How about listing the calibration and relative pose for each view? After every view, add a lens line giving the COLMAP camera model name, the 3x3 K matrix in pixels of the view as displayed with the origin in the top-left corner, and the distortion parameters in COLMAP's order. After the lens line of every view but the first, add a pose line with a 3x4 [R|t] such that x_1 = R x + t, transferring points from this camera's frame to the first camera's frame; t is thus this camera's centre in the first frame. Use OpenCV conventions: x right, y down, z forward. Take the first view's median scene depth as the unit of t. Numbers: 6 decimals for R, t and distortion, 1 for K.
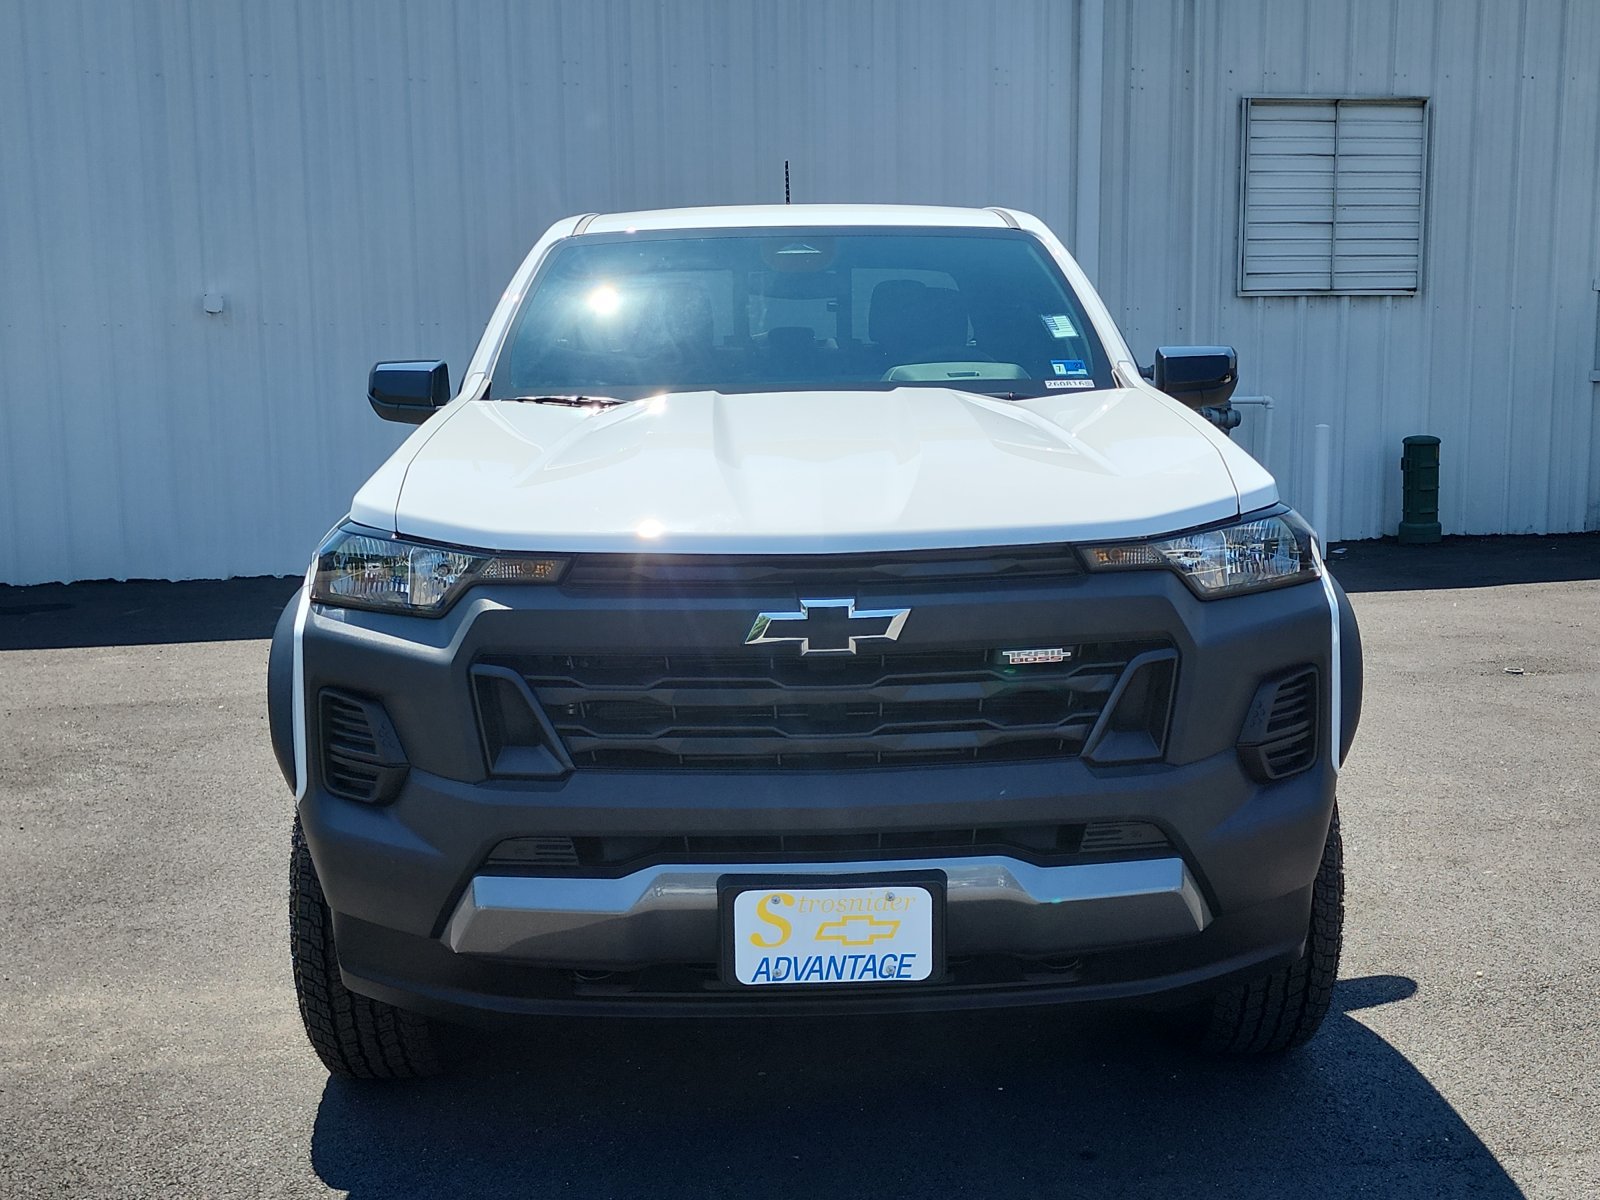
lens RADIAL K [[1857.8, 0, 798.0], [0, 1857.8, 591.3], [0, 0, 1]] dist [0.073898, 0.000000]
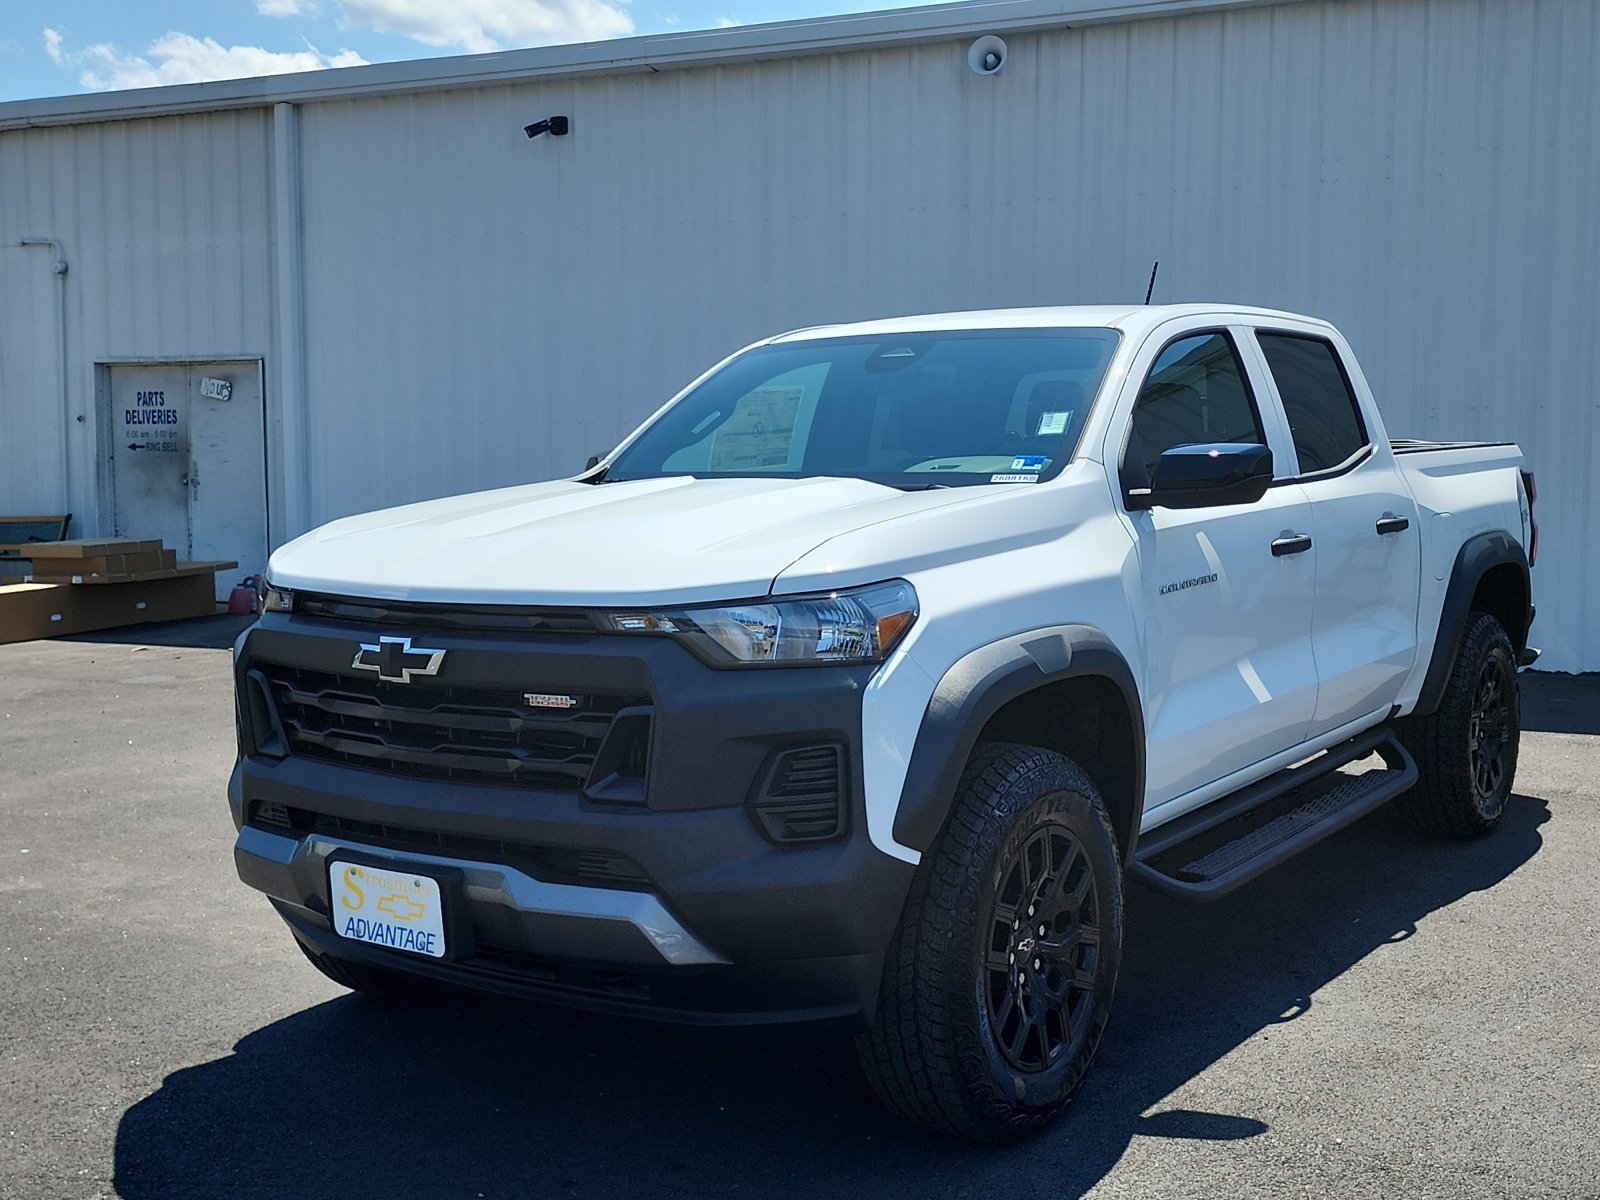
lens RADIAL K [[1857.8, 0, 811.3], [0, 1857.8, 597.1], [0, 0, 1]] dist [0.073898, 0.000000]
pose [[0.797798, 0.059111, -0.600020, 0.953839], [-0.087344, 0.996015, -0.018011, -0.023467], [0.596564, 0.066777, 0.799782, 0.153452]]
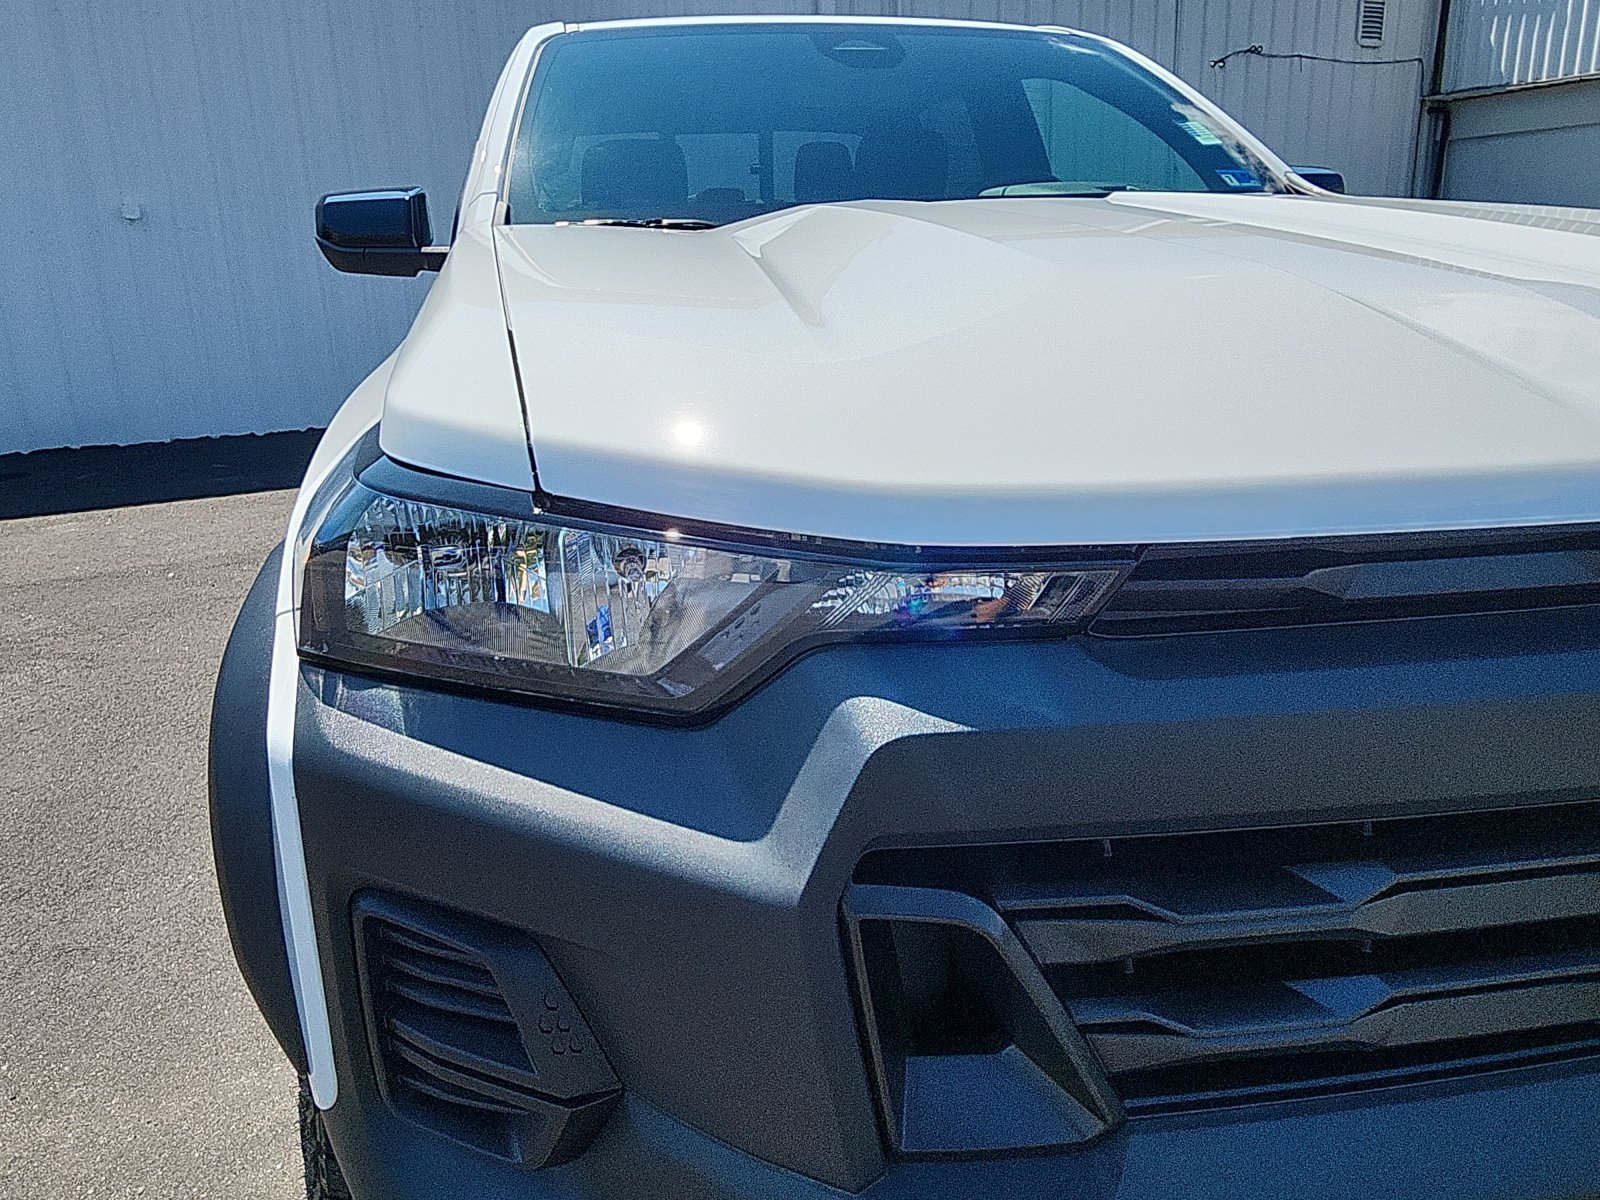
lens RADIAL K [[1091.3, 0, 774.0], [0, 1091.3, 530.2], [0, 0, 1]] dist [0.013962, -0.002396]
pose [[0.979008, -0.072621, 0.190445, -0.219714], [0.050661, 0.991751, 0.117746, -0.049388], [-0.197425, -0.105627, 0.974611, 0.810040]]
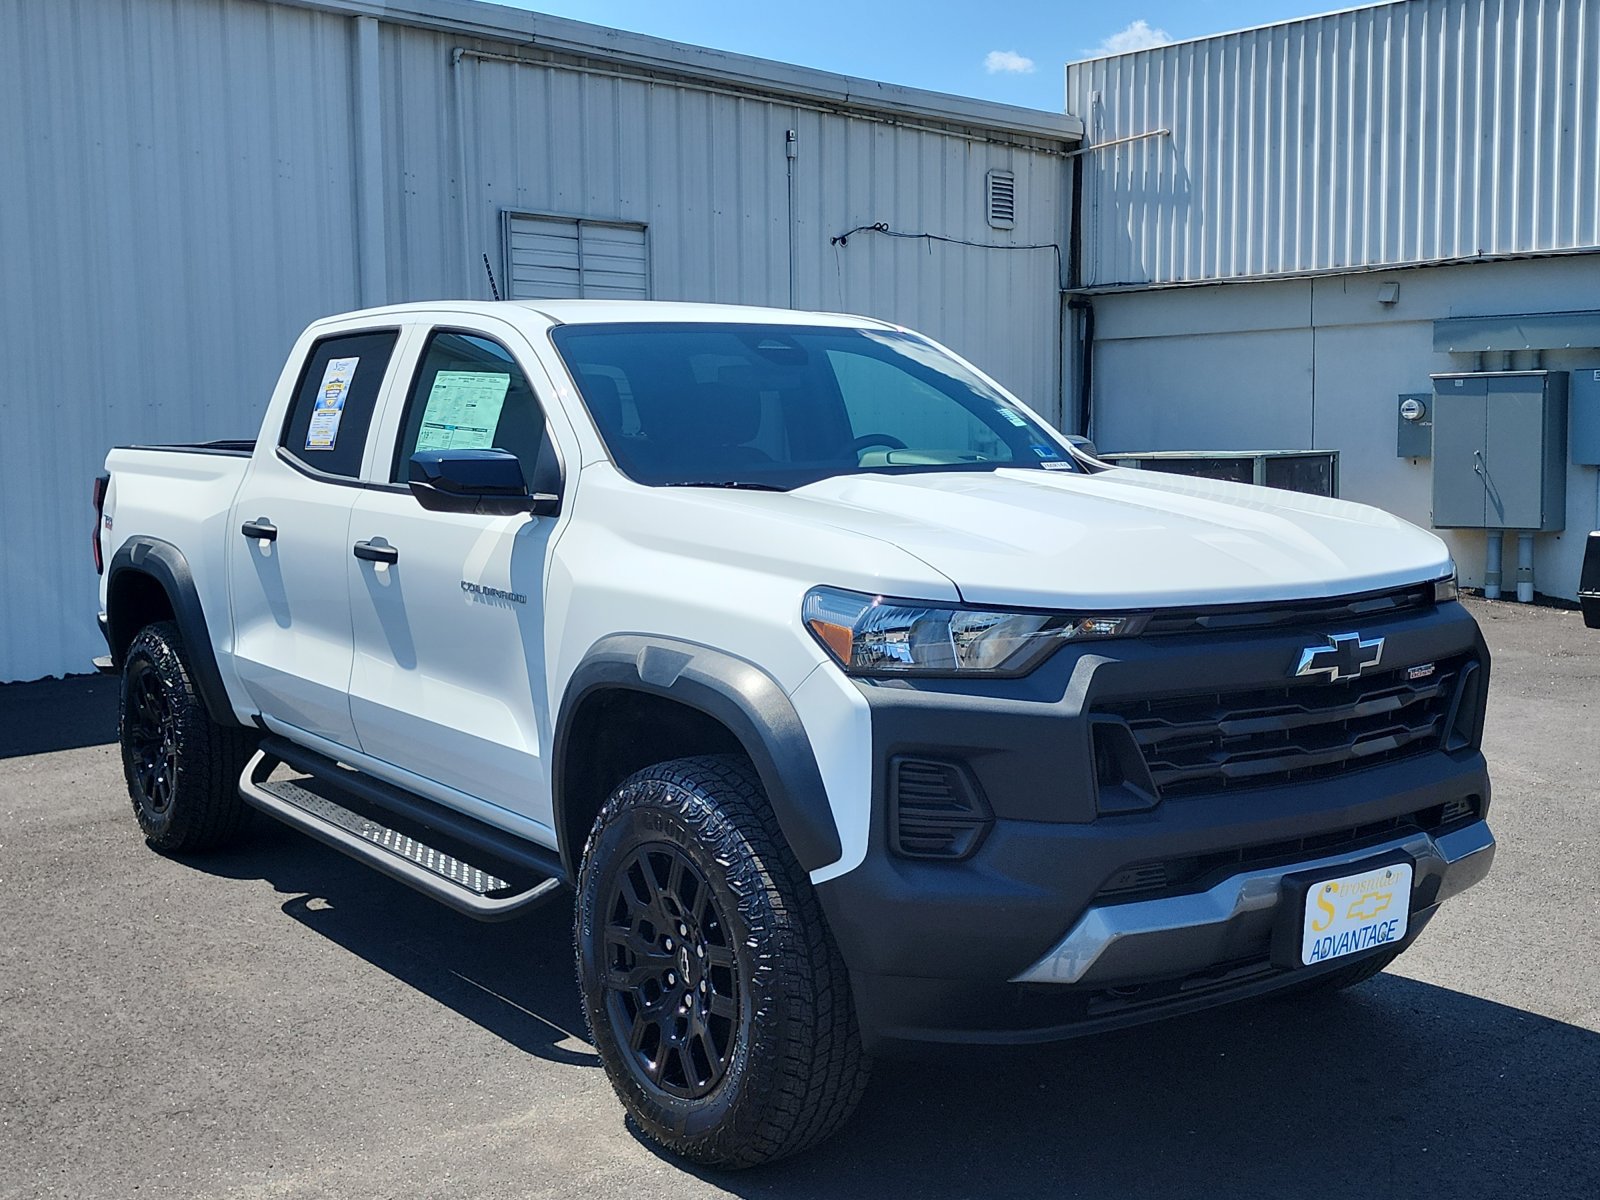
lens RADIAL K [[1857.8, 0, 821.1], [0, 1857.8, 609.8], [0, 0, 1]] dist [0.073898, 0.000000]
pose [[0.825329, -0.053226, 0.562138, -0.912382], [0.078202, 0.996728, -0.020440, -0.012681], [-0.559211, 0.060830, 0.826791, 0.174688]]
